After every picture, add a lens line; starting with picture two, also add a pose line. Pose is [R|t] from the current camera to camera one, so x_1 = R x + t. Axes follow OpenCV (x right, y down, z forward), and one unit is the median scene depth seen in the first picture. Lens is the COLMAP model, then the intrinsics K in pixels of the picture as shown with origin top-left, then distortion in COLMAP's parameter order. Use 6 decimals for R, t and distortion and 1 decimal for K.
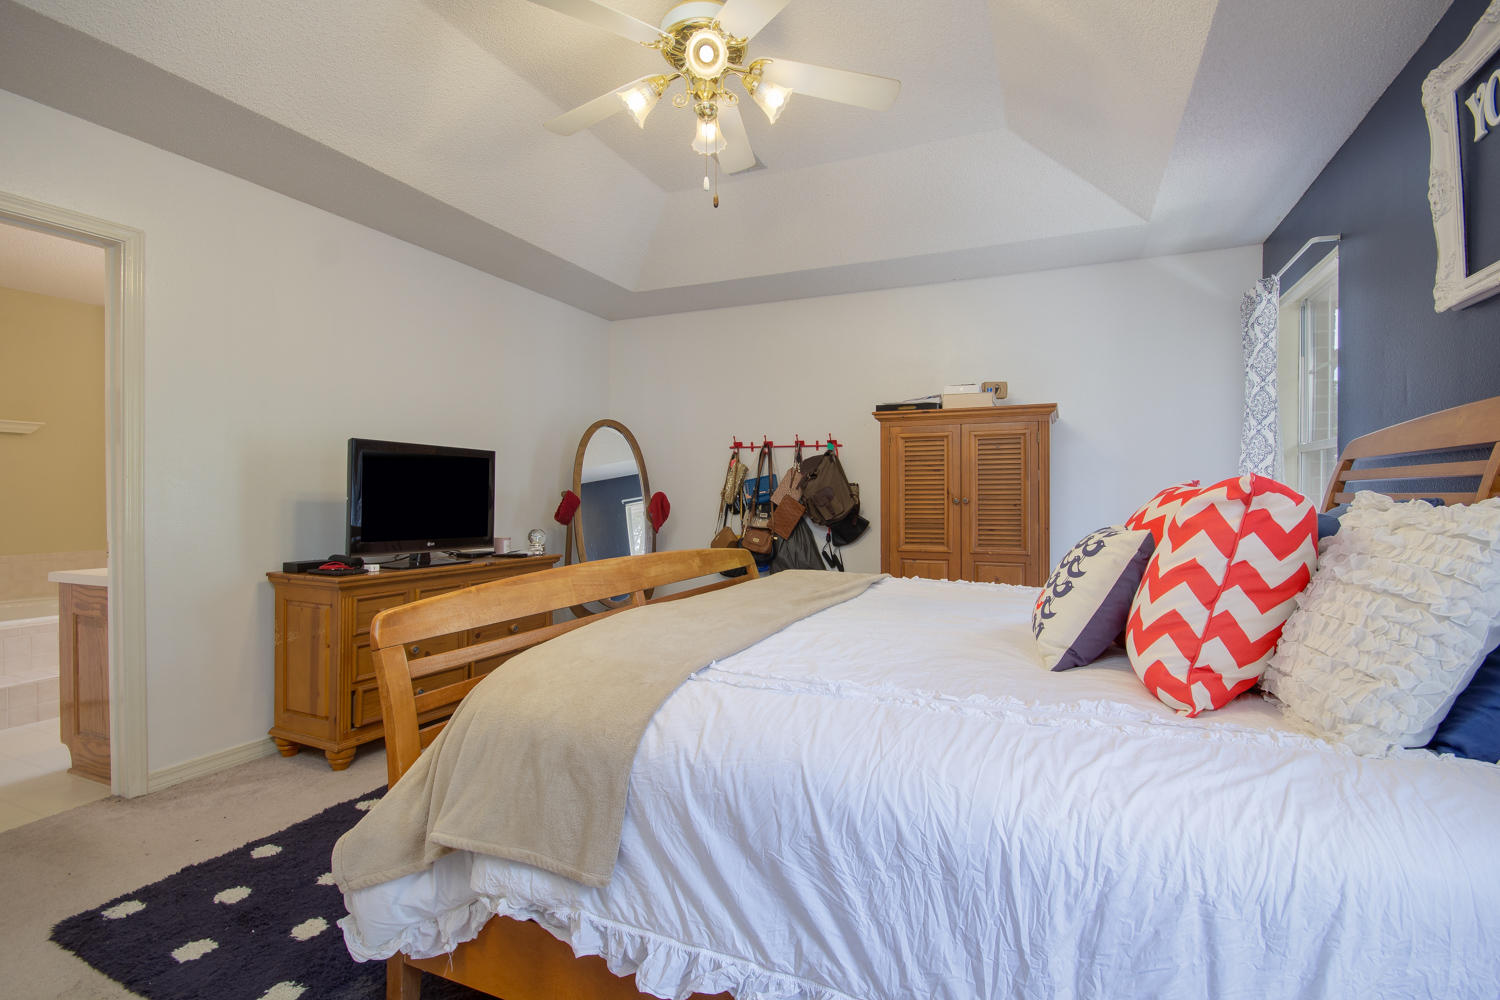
lens RADIAL K [[698.2, 0, 716.5], [0, 698.2, 498.3], [0, 0, 1]] dist [0.000818, -0.000082]
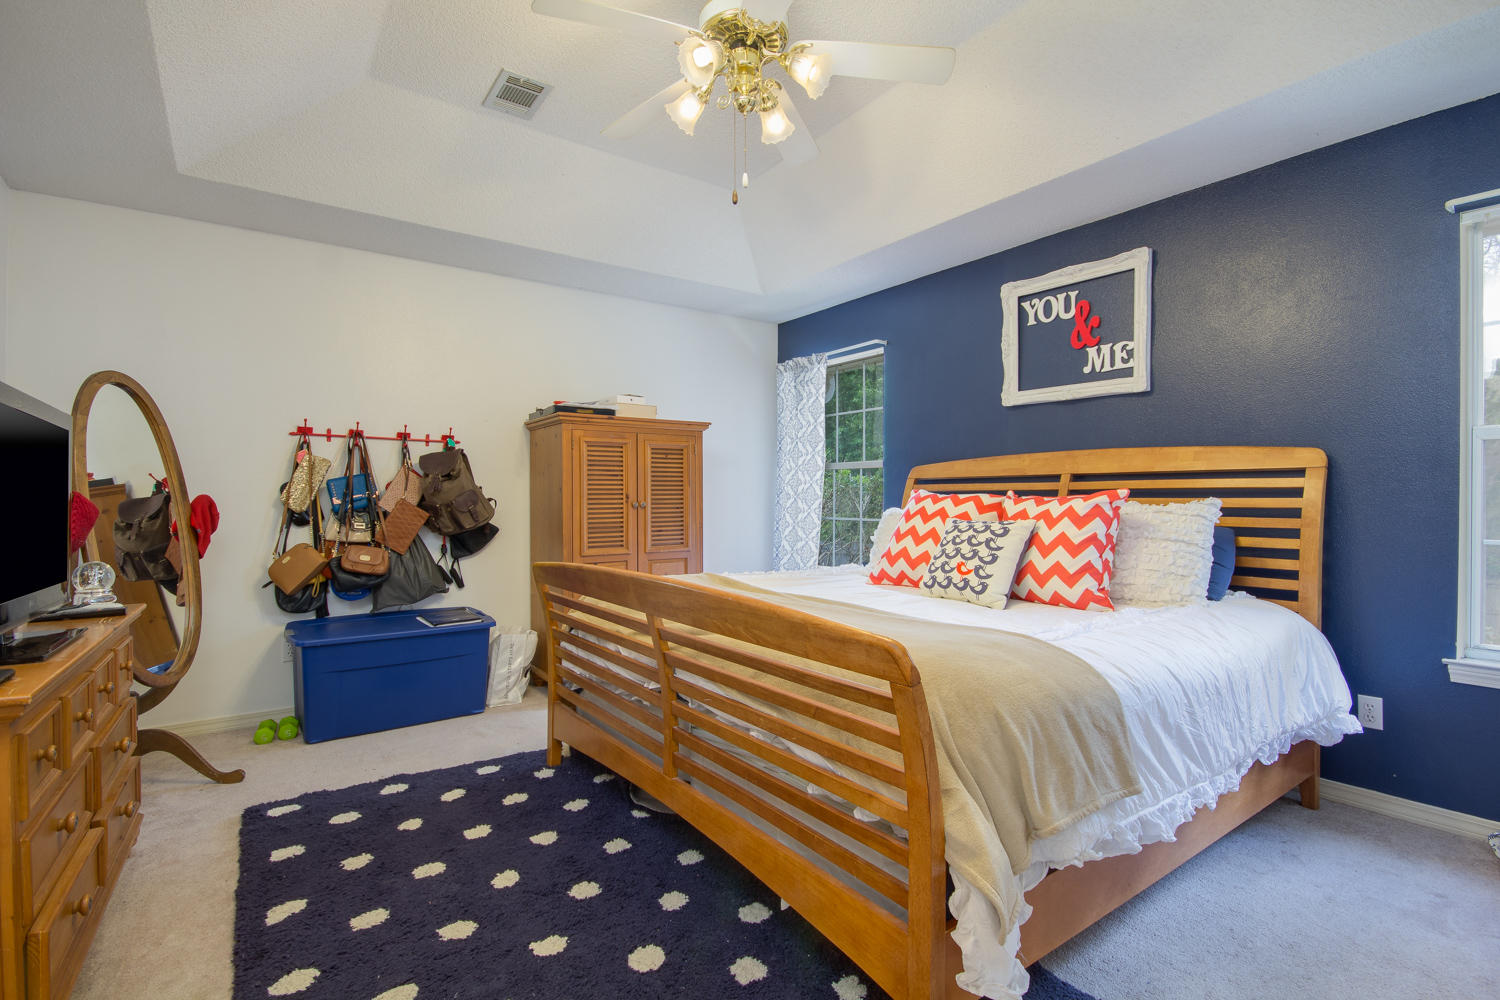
lens RADIAL K [[723.7, 0, 775.1], [0, 723.7, 508.6], [0, 0, 1]] dist [0.000804, 0.000246]
pose [[0.505205, -0.011116, 0.862928, -0.400345], [0.004414, 0.999937, 0.010296, -0.000710], [-0.862988, -0.001392, 0.505222, 0.206094]]
